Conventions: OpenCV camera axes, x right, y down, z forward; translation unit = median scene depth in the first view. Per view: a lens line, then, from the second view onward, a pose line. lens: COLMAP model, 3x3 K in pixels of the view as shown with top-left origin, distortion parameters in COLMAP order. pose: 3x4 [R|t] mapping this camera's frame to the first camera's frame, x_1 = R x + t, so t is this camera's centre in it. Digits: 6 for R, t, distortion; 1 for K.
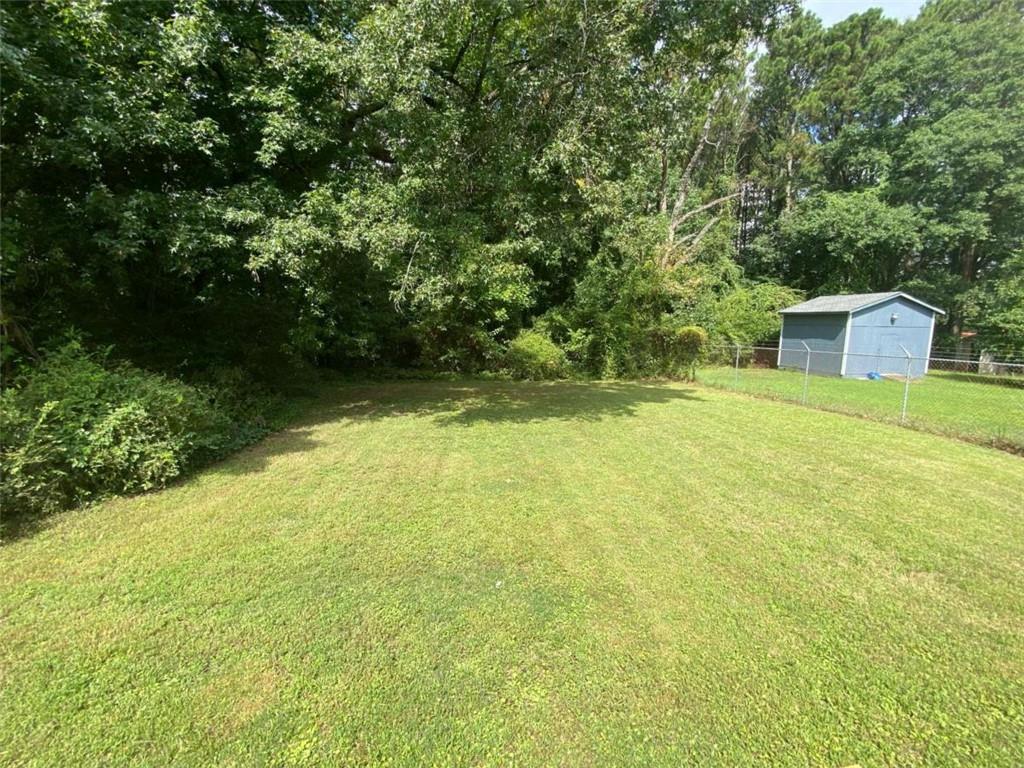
lens RADIAL K [[416.8, 0, 512.7], [0, 416.8, 385.5], [0, 0, 1]] dist [0.011986, -0.015394]
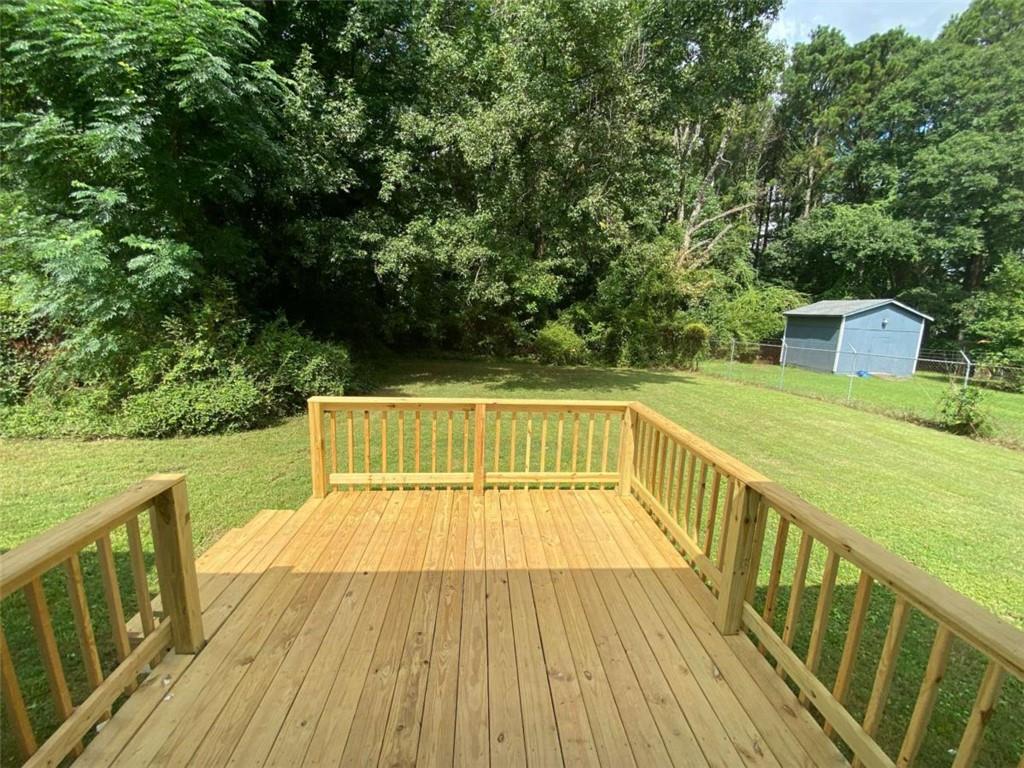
lens RADIAL K [[417.0, 0, 512.0], [0, 417.0, 384.0], [0, 0, 1]] dist [0.011581, -0.014930]
pose [[0.997993, 0.043598, -0.045920, -0.023320], [-0.042753, 0.998901, 0.019218, 0.025797], [0.046707, -0.017217, 0.998760, -0.183135]]
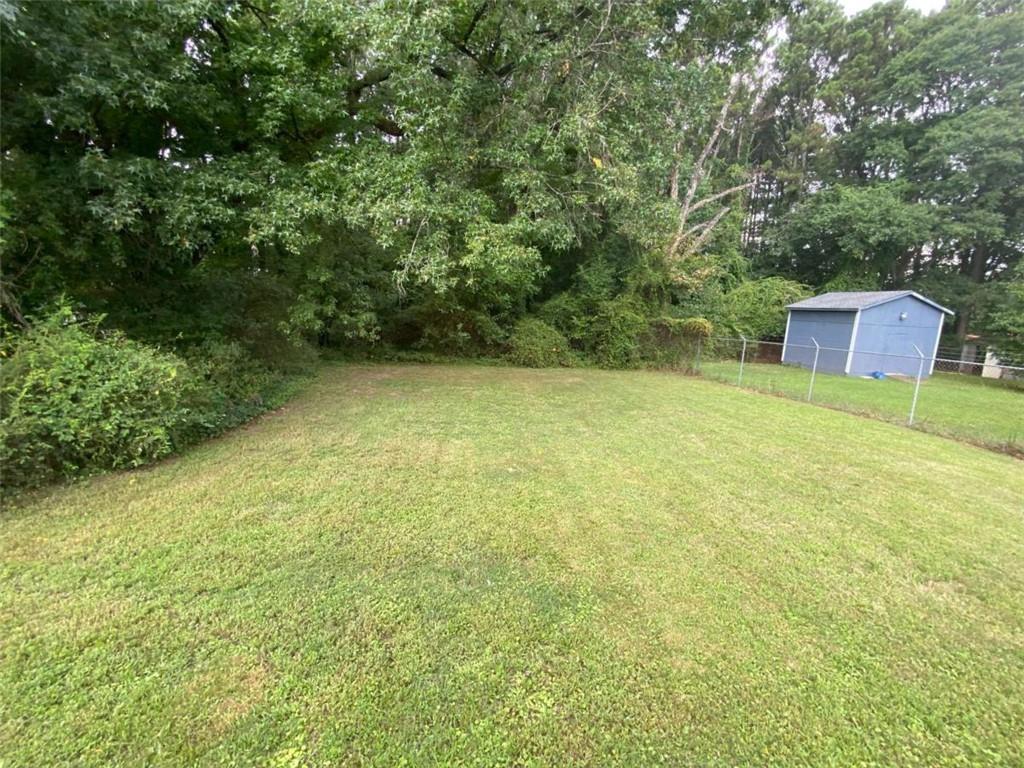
lens RADIAL K [[417.0, 0, 512.0], [0, 417.0, 384.0], [0, 0, 1]] dist [0.011581, -0.014930]
pose [[0.999347, 0.036114, 0.001052, -0.004660], [-0.036129, 0.998892, 0.030146, -0.000145], [0.000038, -0.030164, 0.999545, 0.010802]]
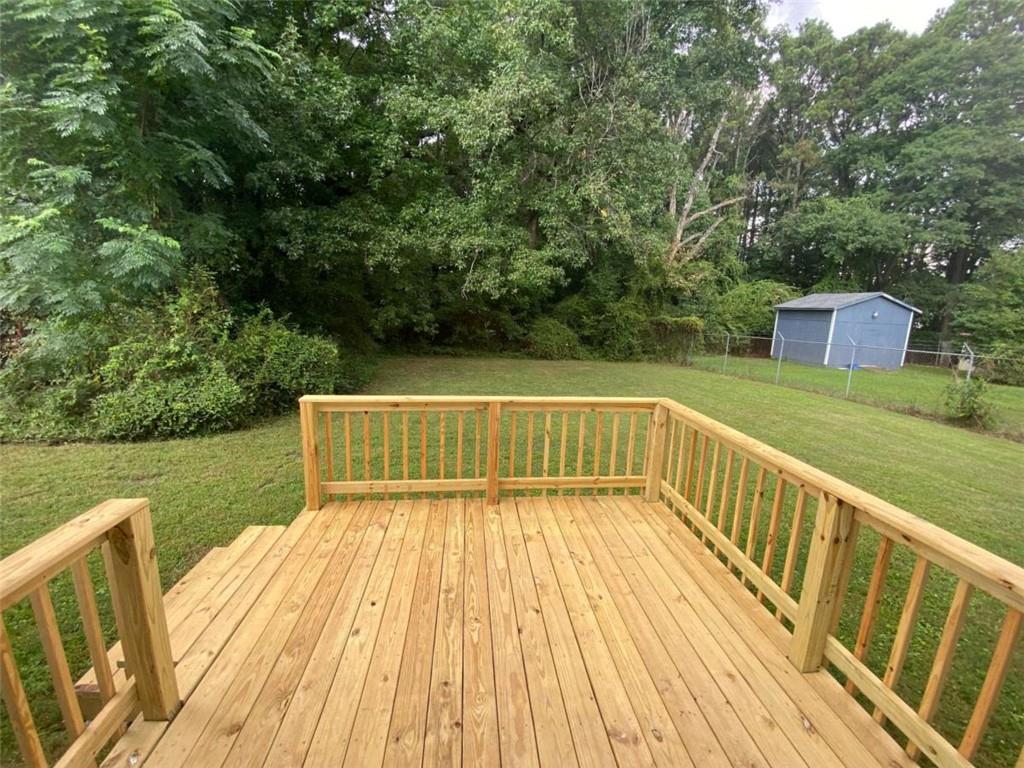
lens RADIAL K [[417.0, 0, 512.0], [0, 417.0, 384.0], [0, 0, 1]] dist [0.011581, -0.014930]
pose [[0.999208, 0.036249, -0.016388, -0.037602], [-0.035753, 0.998922, 0.029597, 0.026467], [0.017443, -0.028987, 0.999428, -0.161915]]
